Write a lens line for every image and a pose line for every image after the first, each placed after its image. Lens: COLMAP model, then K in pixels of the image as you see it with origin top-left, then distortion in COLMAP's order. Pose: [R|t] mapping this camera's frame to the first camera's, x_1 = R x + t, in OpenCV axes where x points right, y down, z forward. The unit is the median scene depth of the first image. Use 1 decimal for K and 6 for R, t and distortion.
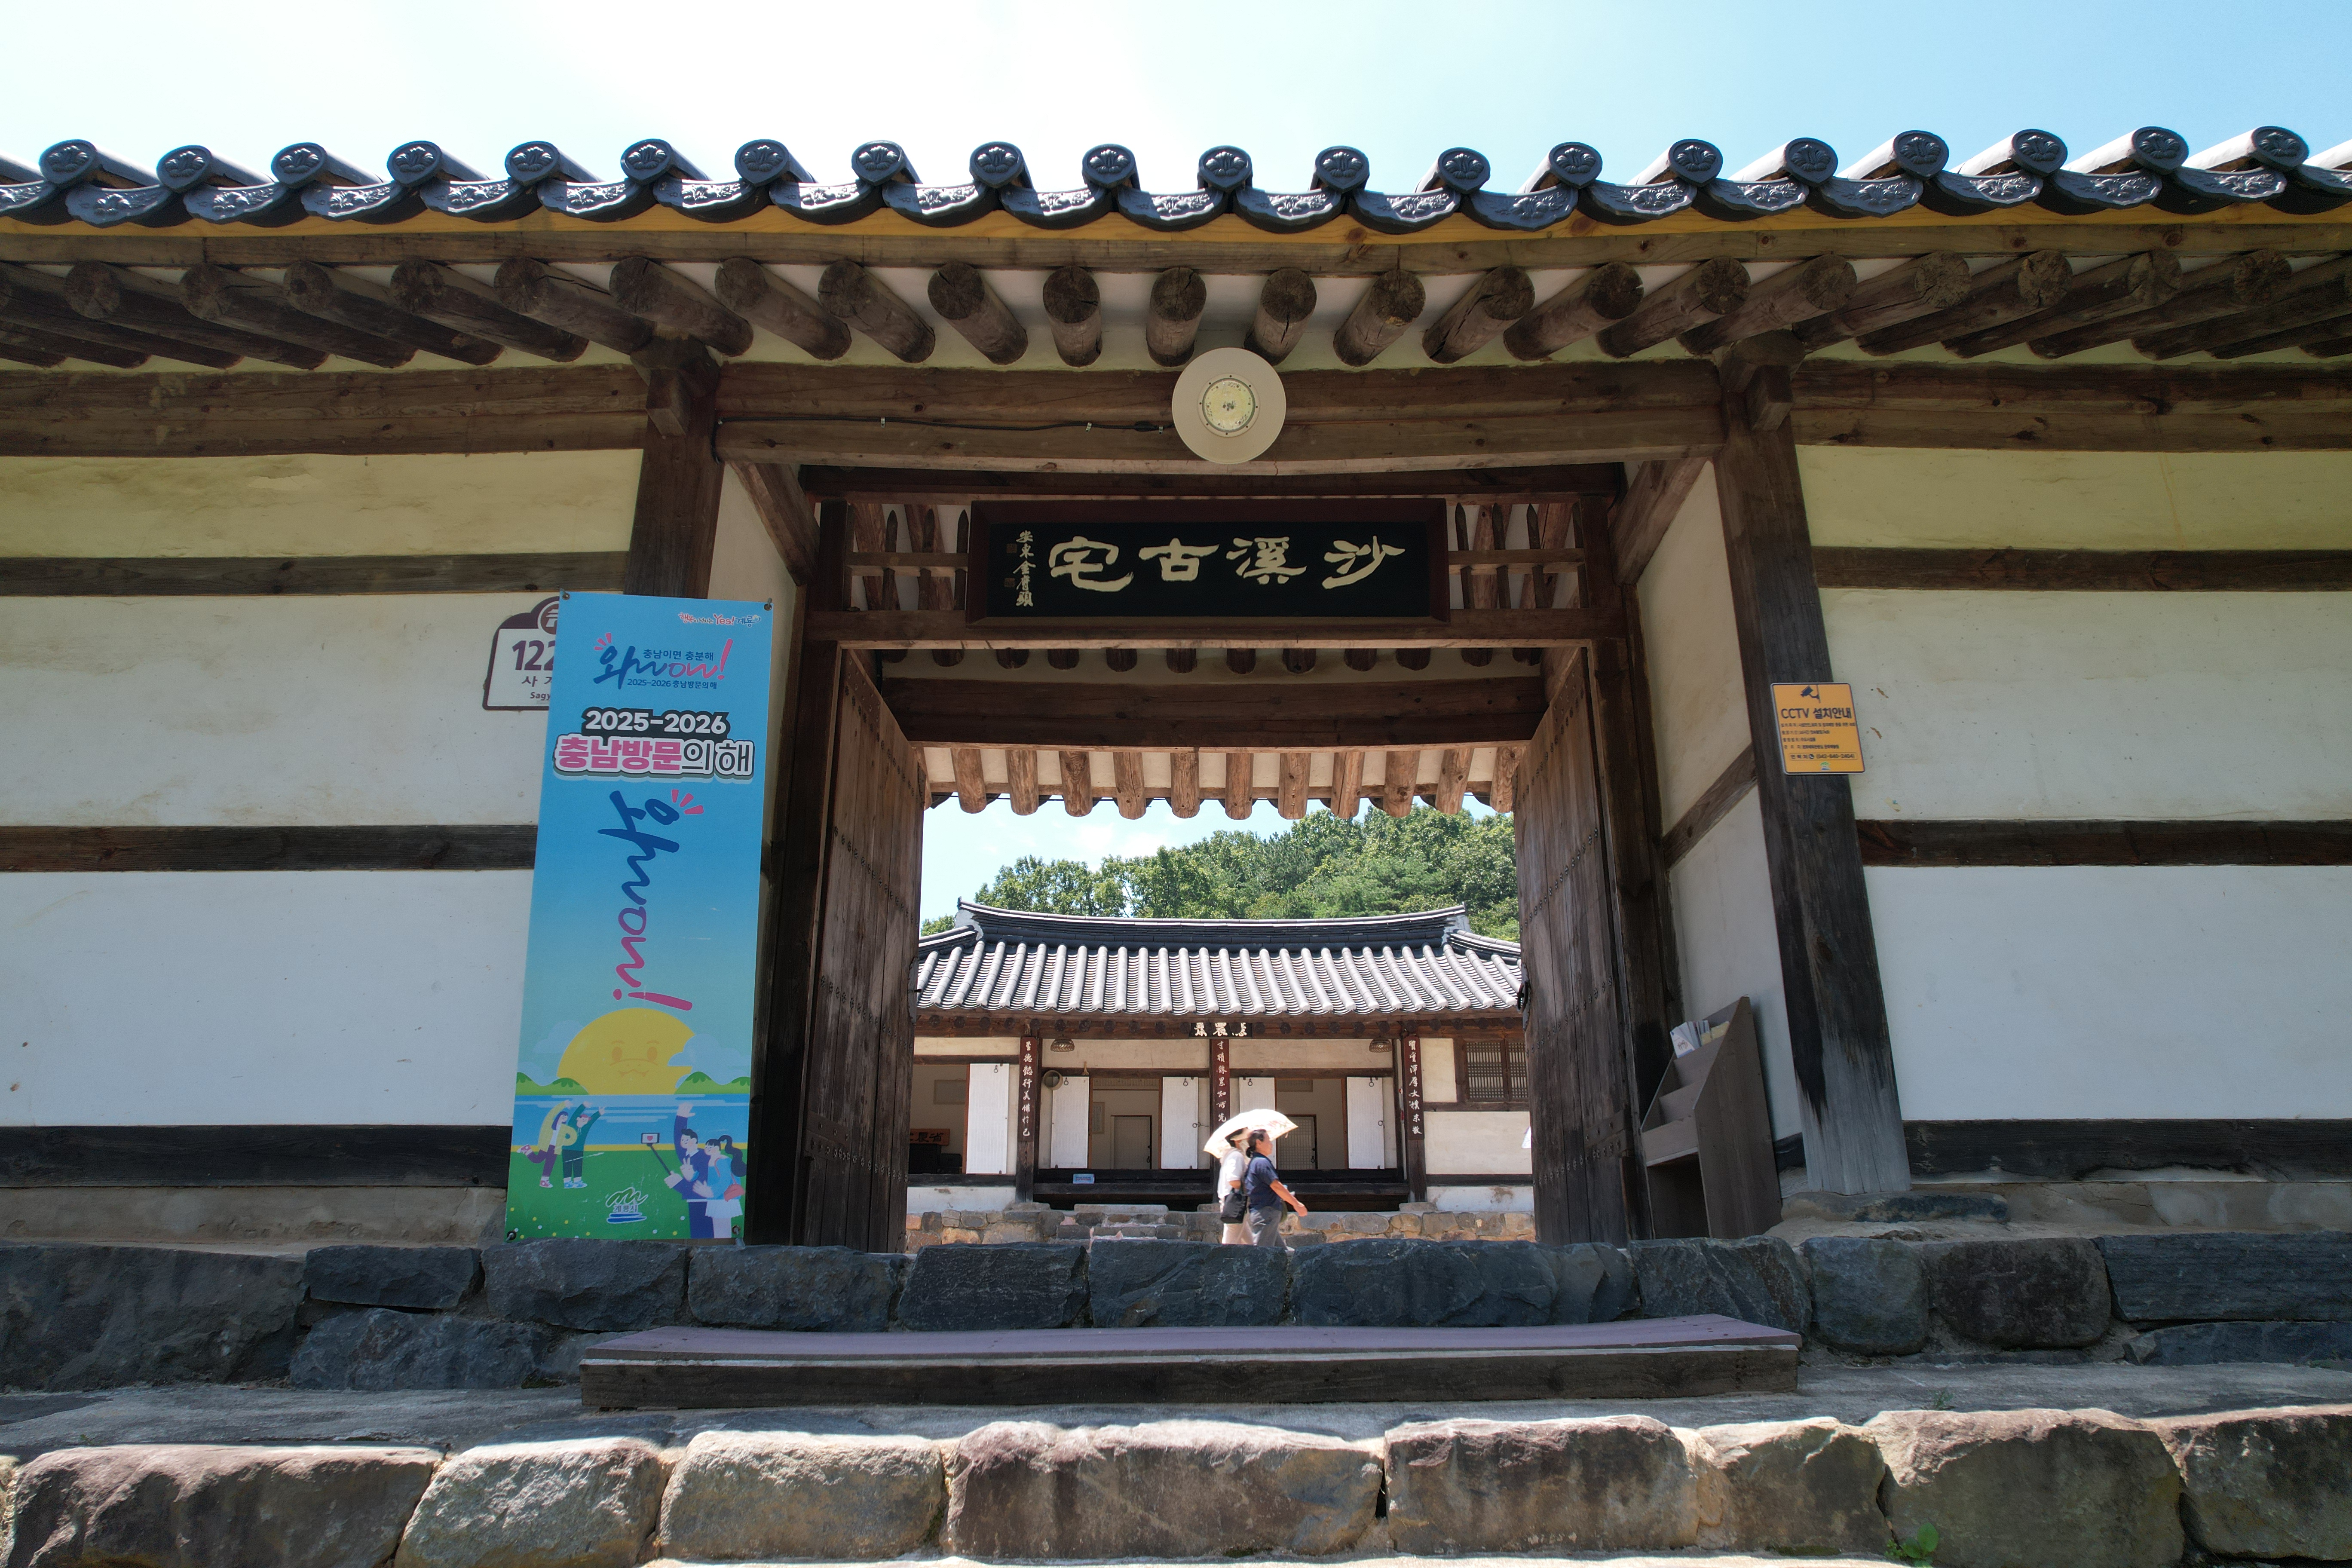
lens RADIAL K [[1497.9, 0, 1175.7], [0, 1497.9, 787.1], [0, 0, 1]] dist [-0.072215, 0.064626]
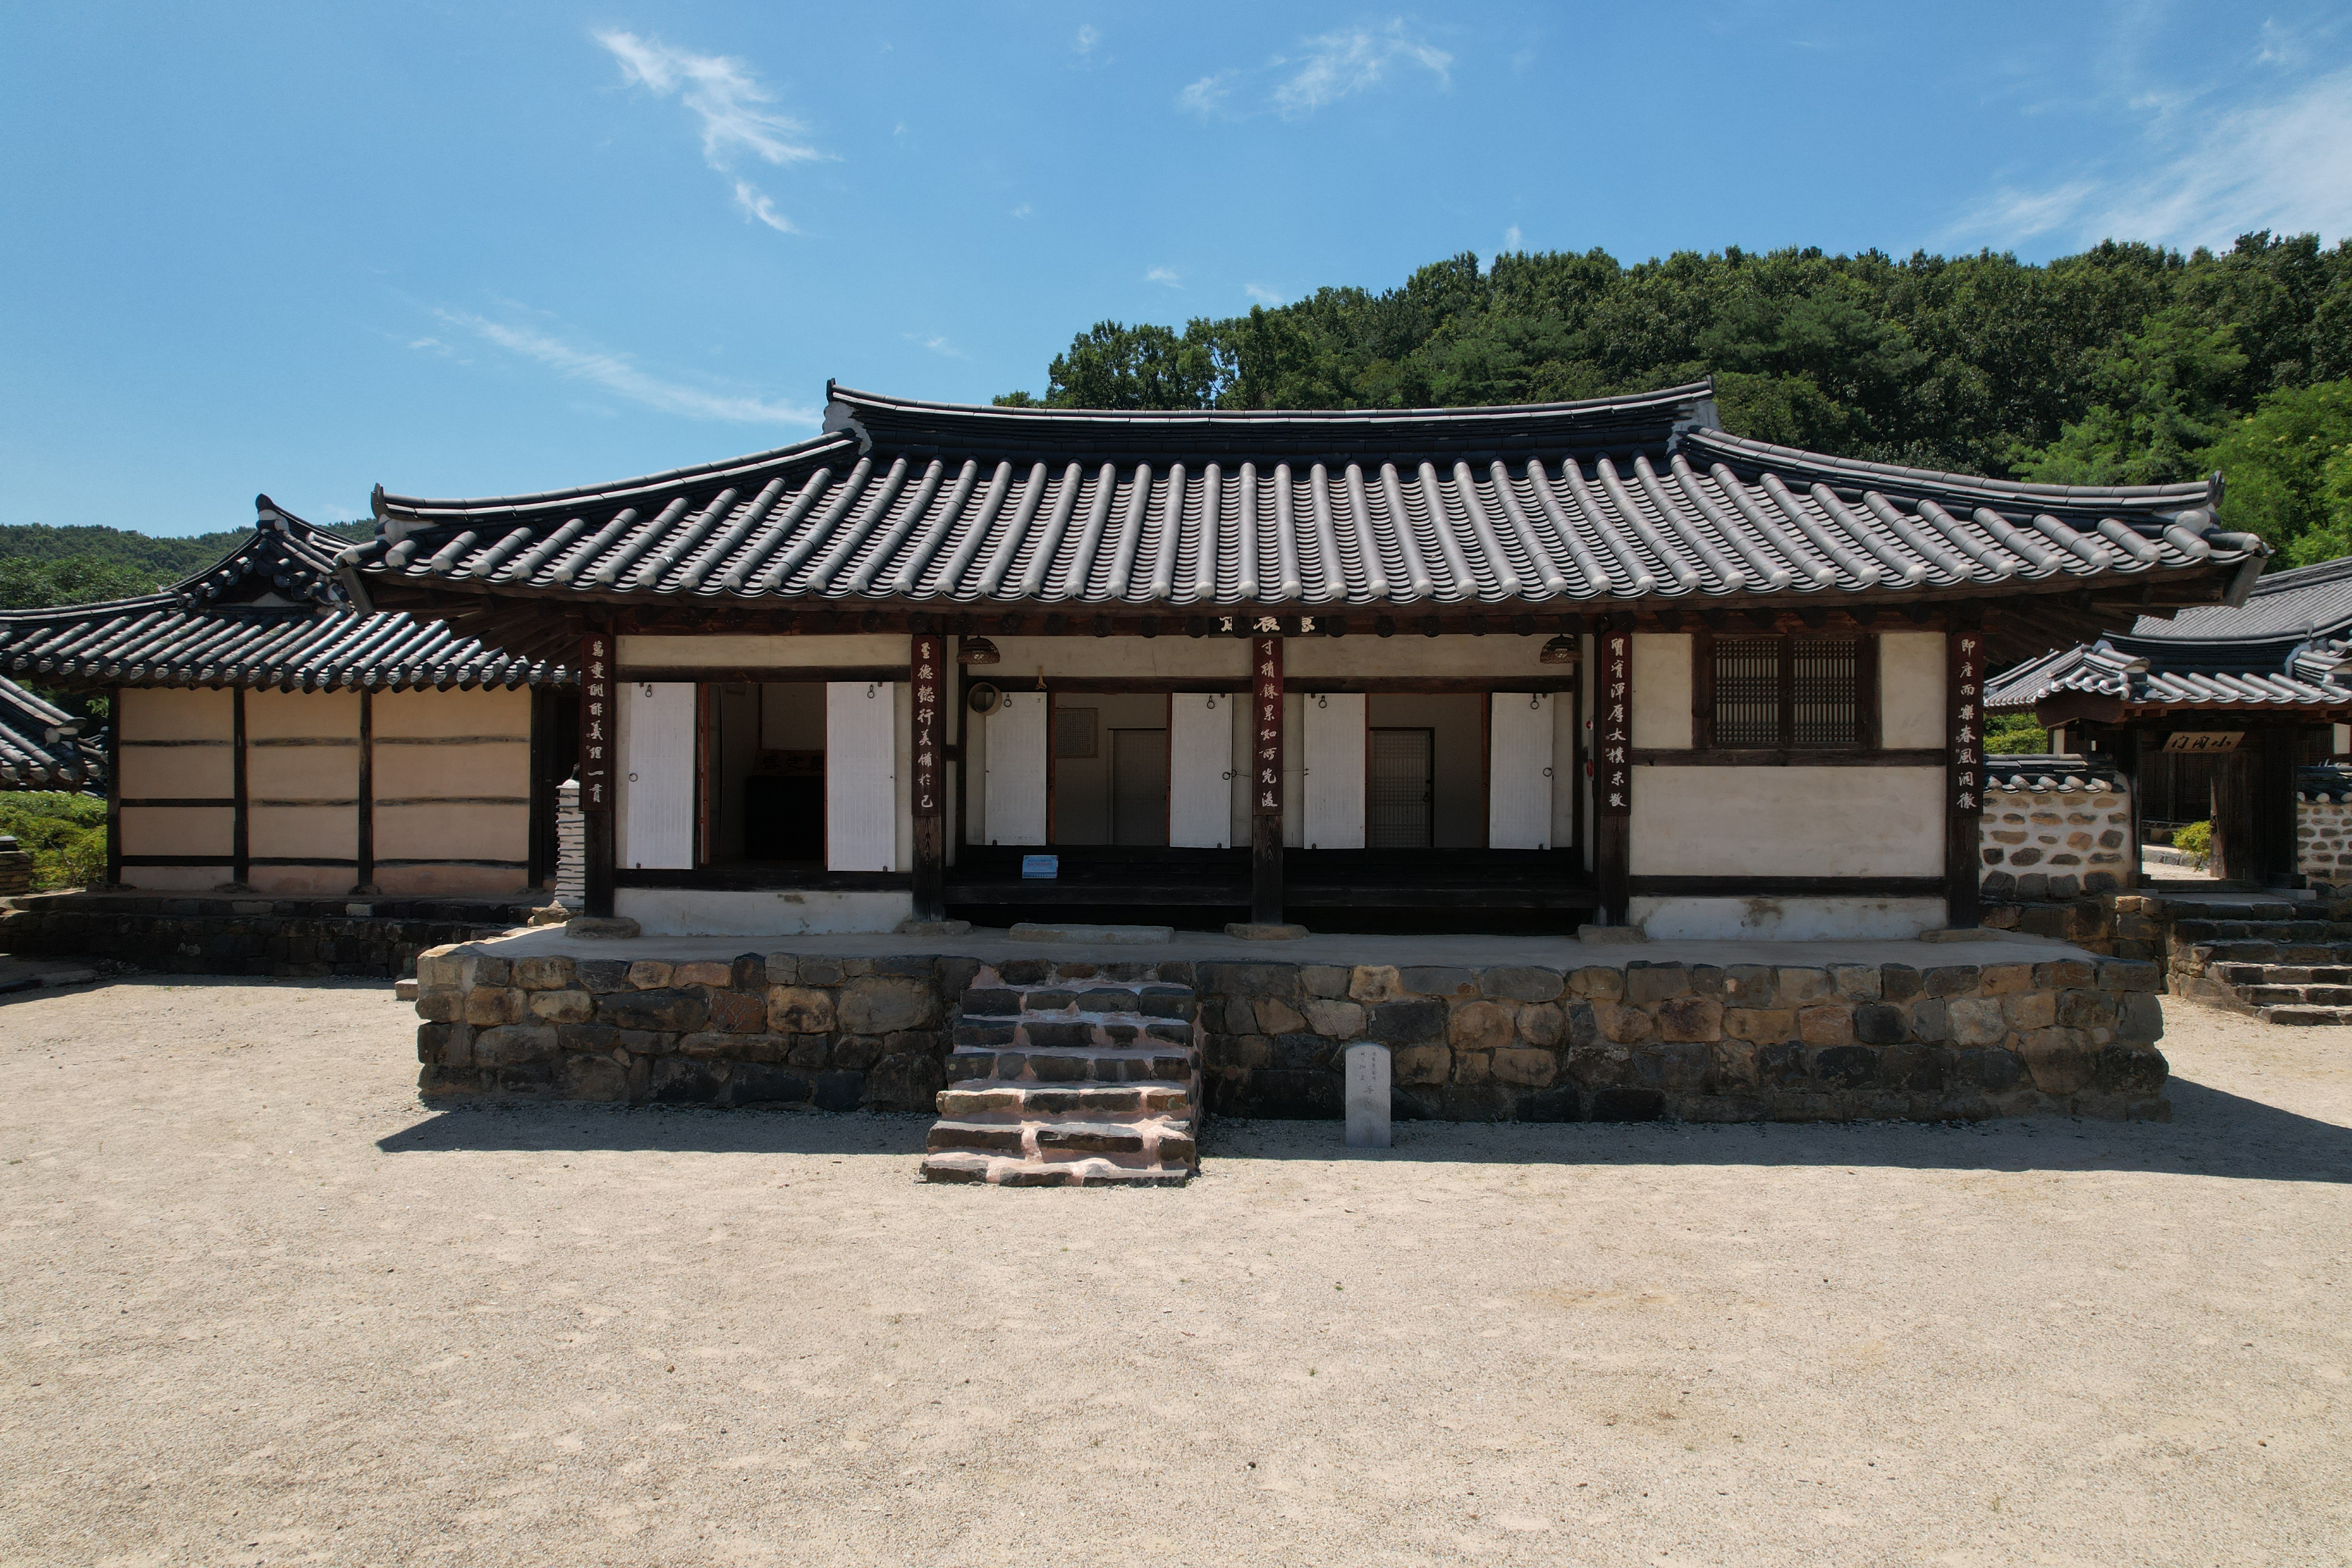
lens RADIAL K [[1497.9, 0, 1179.0], [0, 1497.9, 788.3], [0, 0, 1]] dist [-0.072215, 0.064626]
pose [[0.997518, 0.003541, -0.070325, 0.035964], [0.020772, 0.939492, 0.341941, 0.030932], [0.067280, -0.342553, 0.937086, 0.453349]]
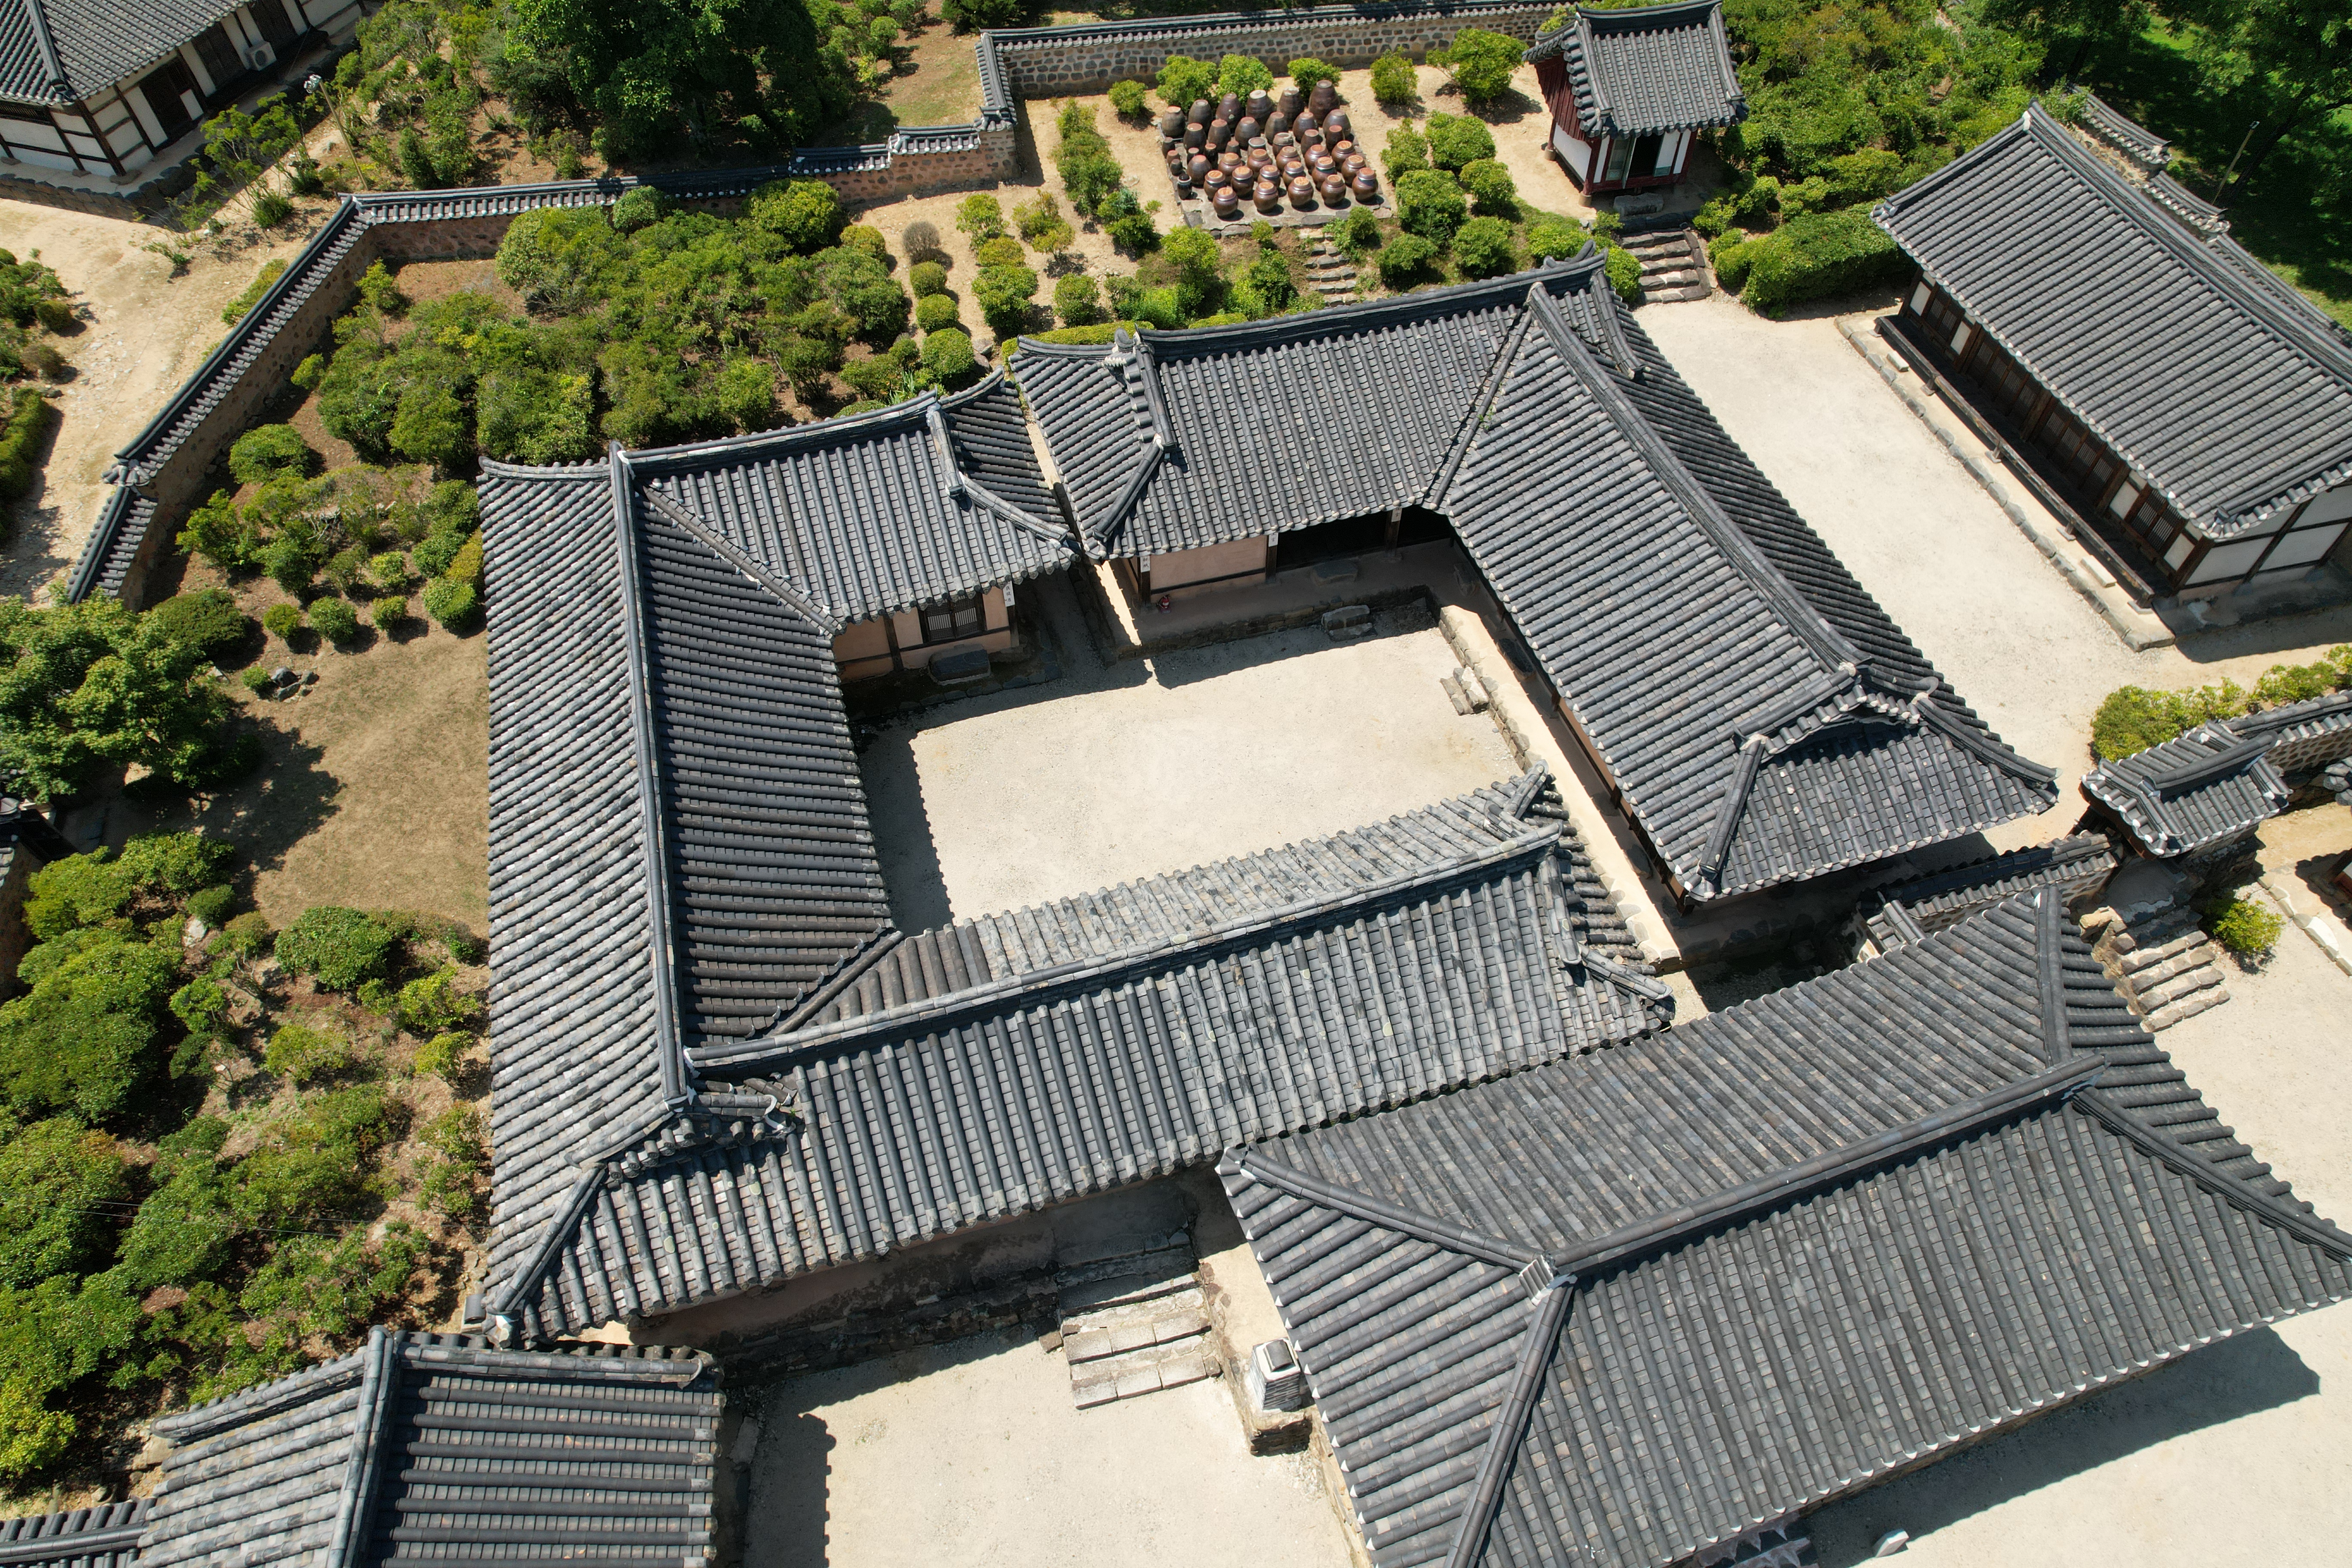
lens RADIAL K [[1497.9, 0, 1177.0], [0, 1497.9, 786.8], [0, 0, 1]] dist [-0.072215, 0.064626]
pose [[0.951135, -0.239726, 0.194612, -0.446789], [-0.103129, 0.347442, 0.932013, -0.731165], [-0.291044, -0.906540, 0.305742, 1.152654]]
